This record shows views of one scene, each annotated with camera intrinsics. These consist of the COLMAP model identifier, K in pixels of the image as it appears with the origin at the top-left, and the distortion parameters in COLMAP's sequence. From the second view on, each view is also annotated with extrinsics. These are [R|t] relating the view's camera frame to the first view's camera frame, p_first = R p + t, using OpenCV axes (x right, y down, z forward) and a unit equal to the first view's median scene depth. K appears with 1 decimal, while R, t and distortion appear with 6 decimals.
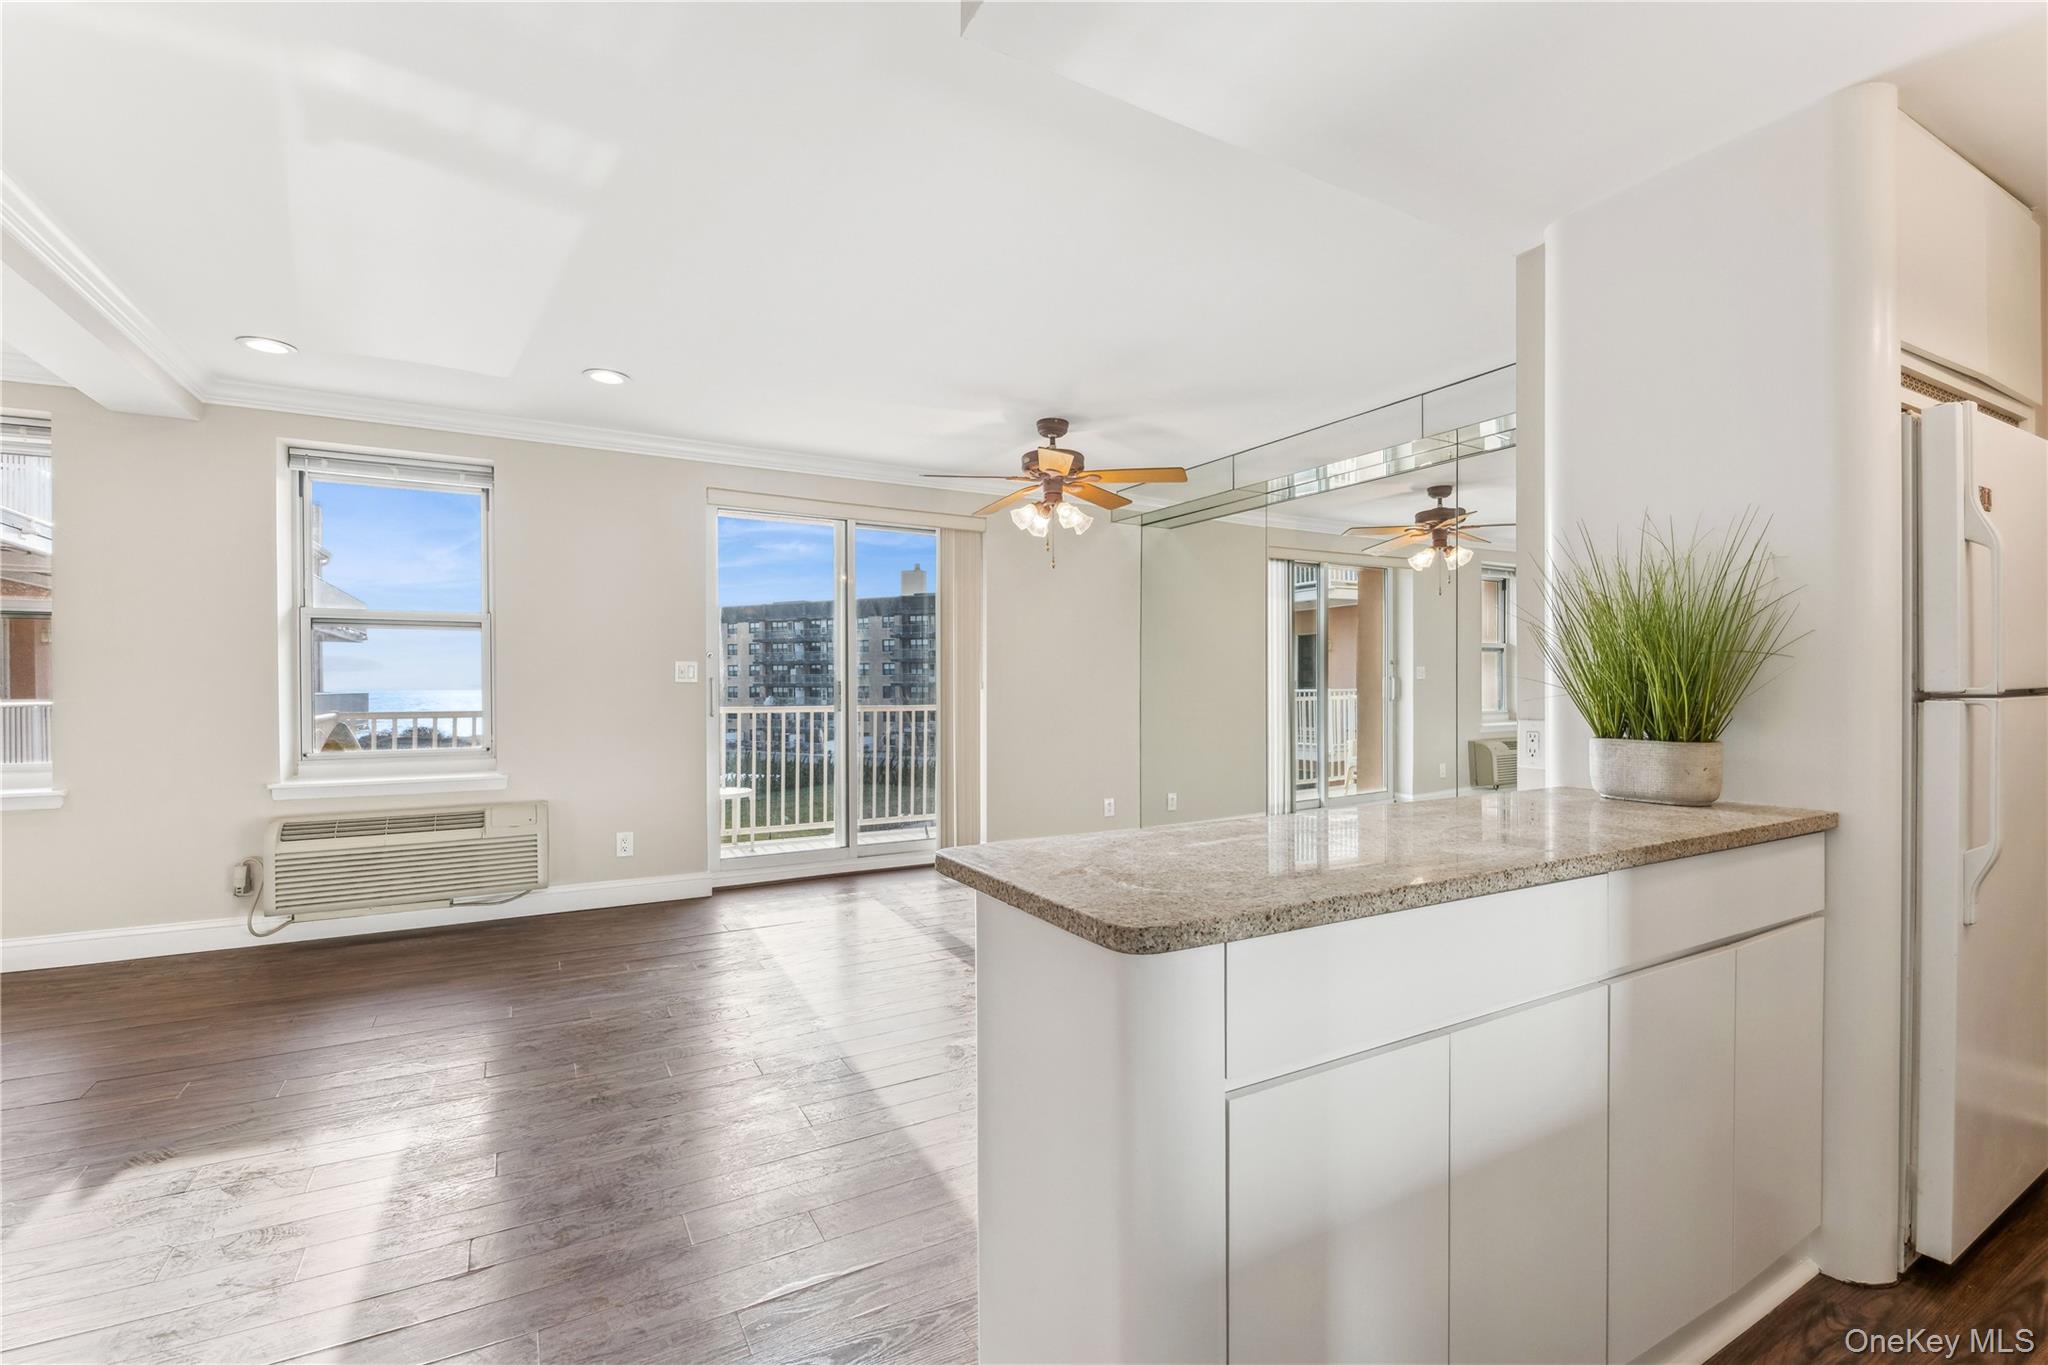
lens RADIAL K [[890.6, 0, 1045.9], [0, 890.6, 684.1], [0, 0, 1]] dist [-0.012000, -0.000366]
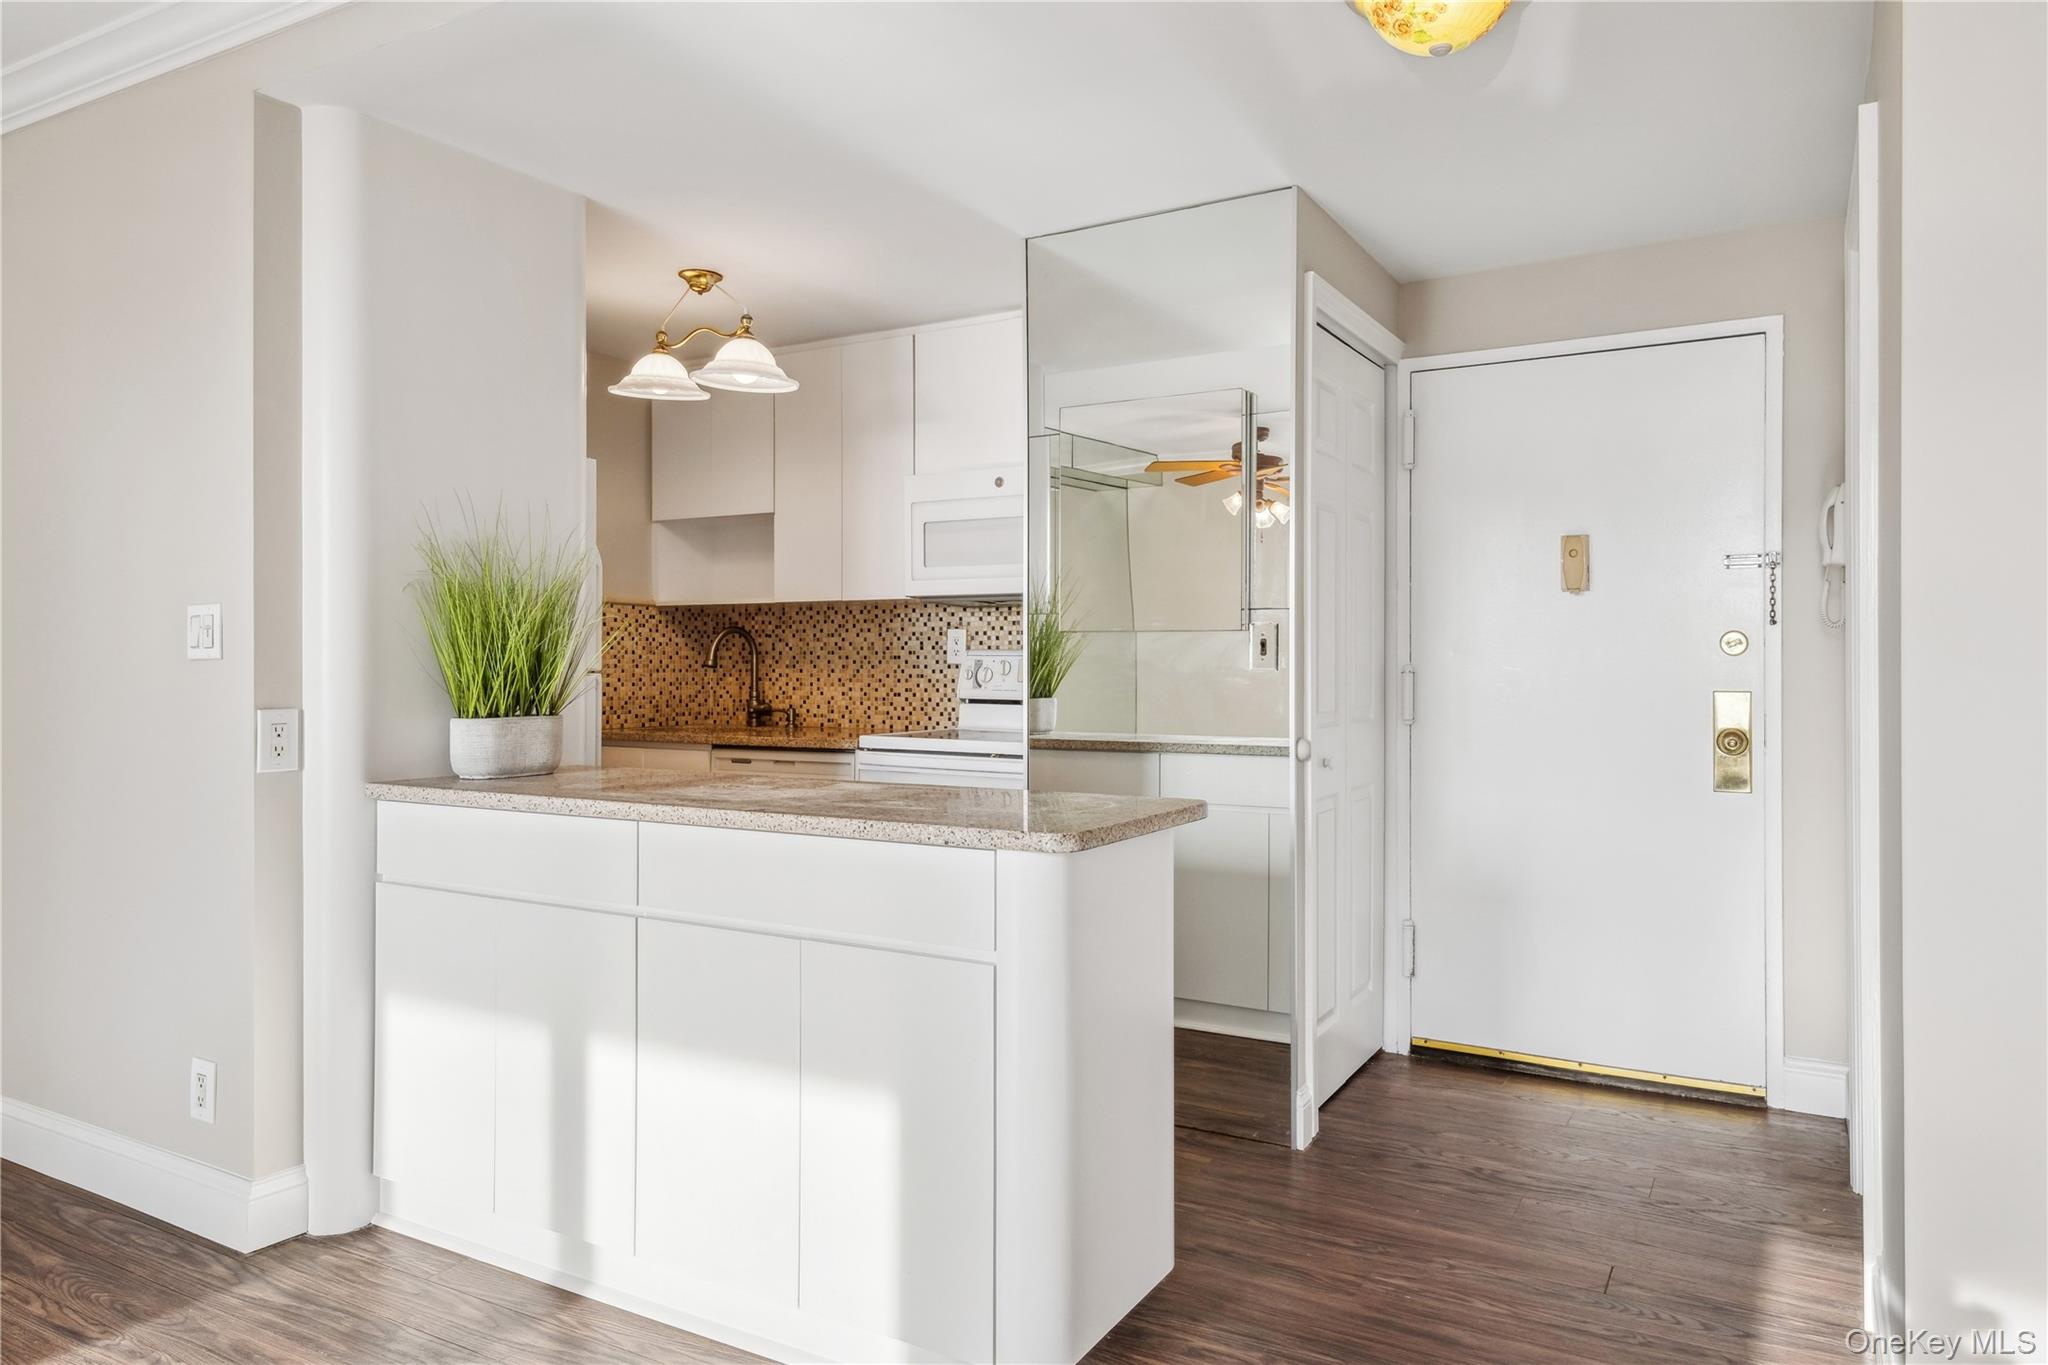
lens RADIAL K [[1310.9, 0, 1028.0], [0, 1310.9, 652.4], [0, 0, 1]] dist [0.027288, 0.000975]
pose [[-0.495247, 0.010807, 0.868685, -0.435092], [0.002222, 0.999935, -0.011173, 0.003108], [-0.868749, -0.003603, -0.495239, 0.557575]]
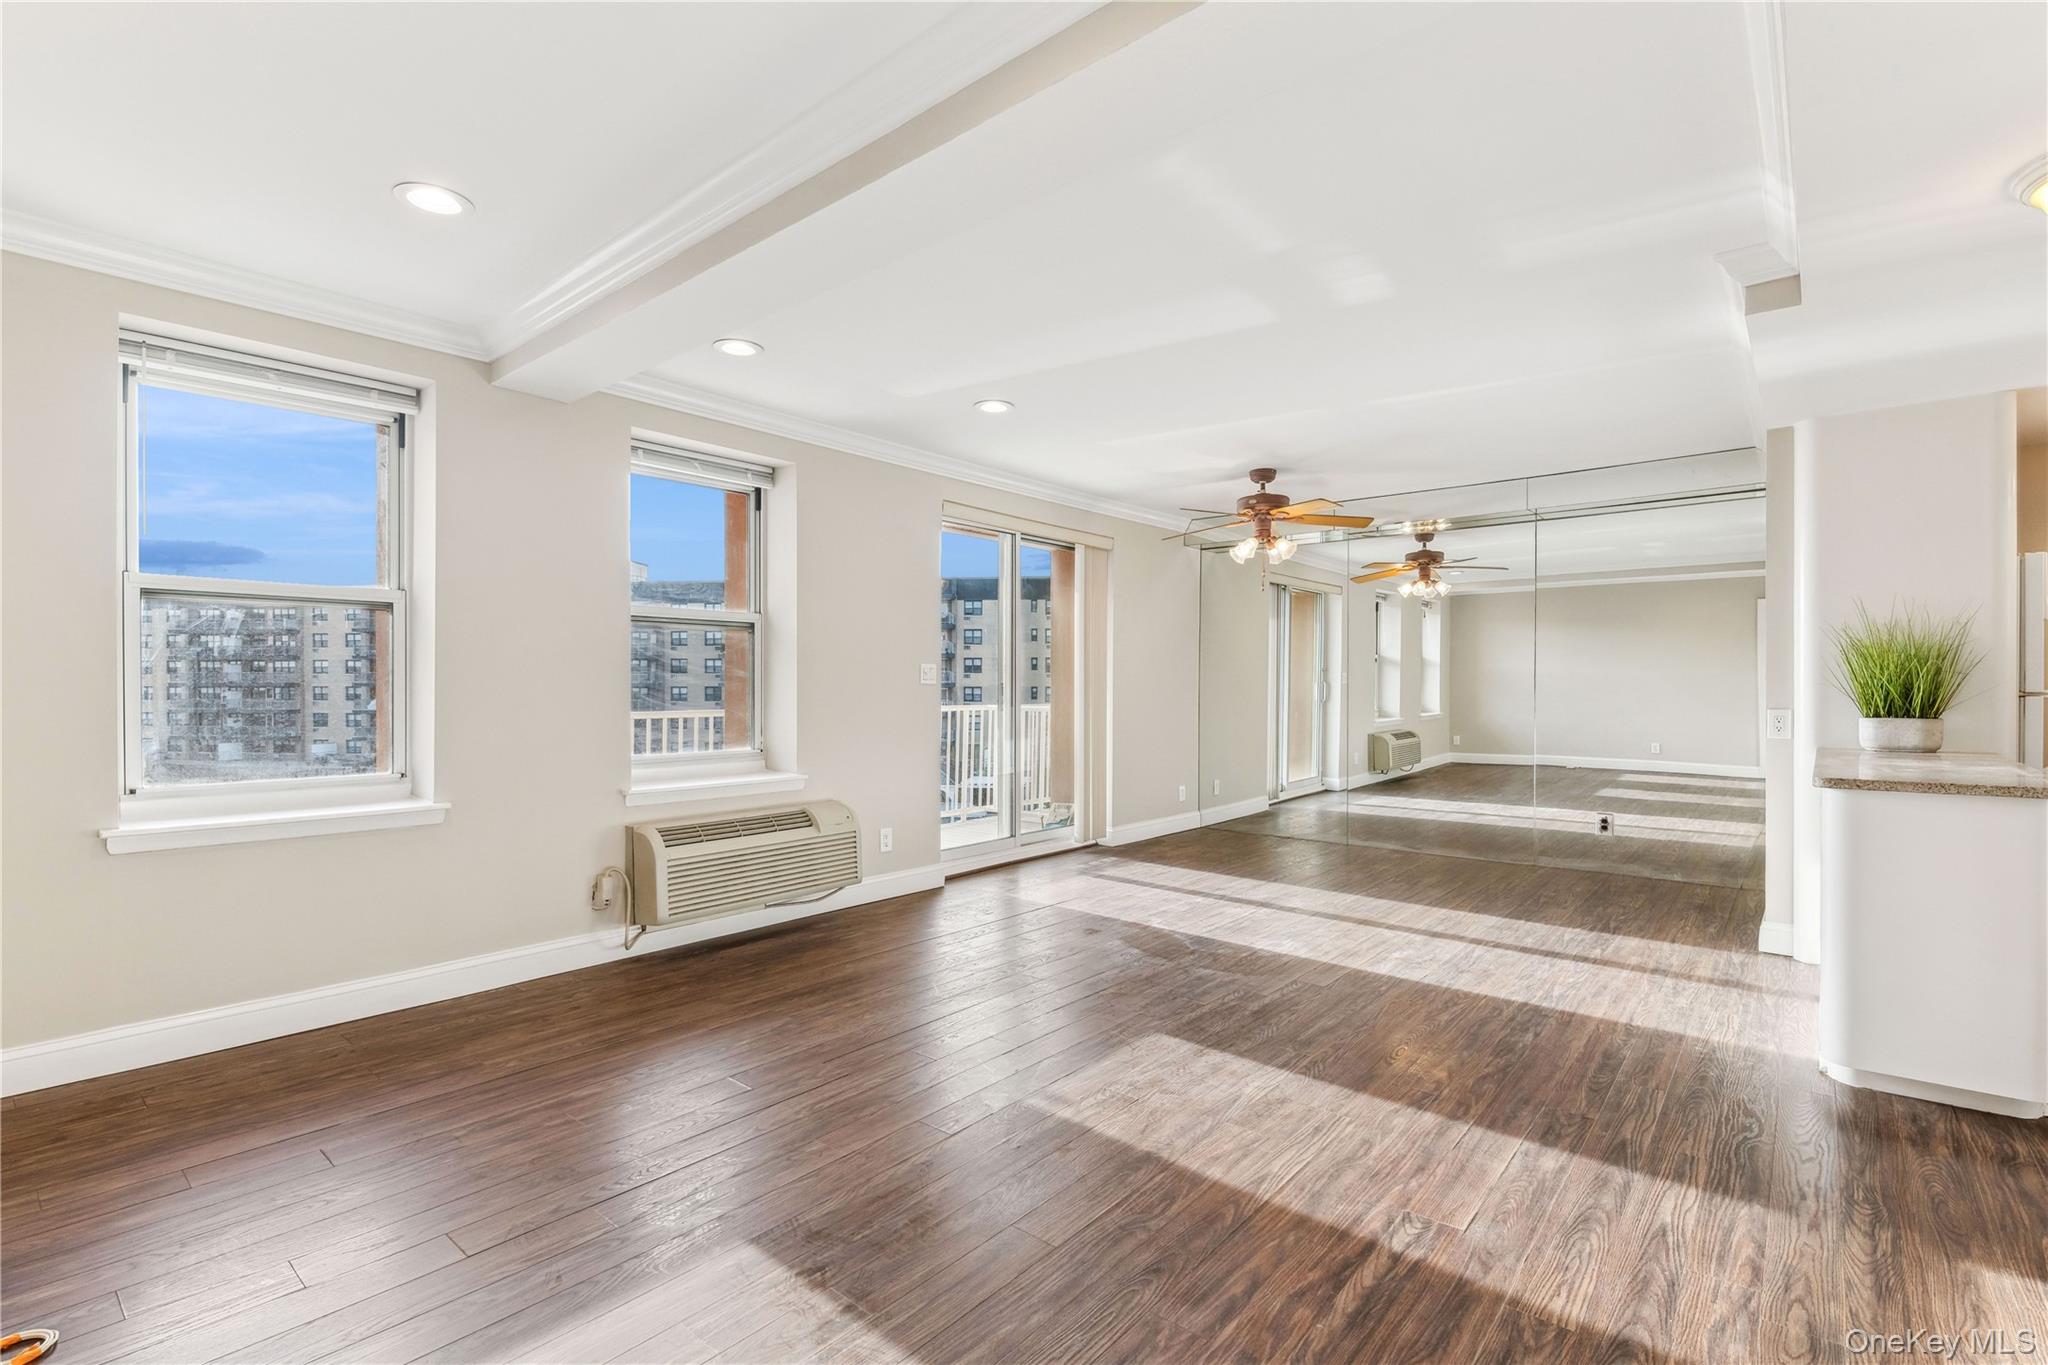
lens RADIAL K [[920.0, 0, 1055.8], [0, 920.0, 682.6], [0, 0, 1]] dist [-0.000208, 0.000005]
pose [[0.938262, 0.003590, 0.345908, -0.741569], [-0.002637, 0.999991, -0.003226, -0.000342], [-0.345916, 0.002114, 0.938263, -0.088111]]
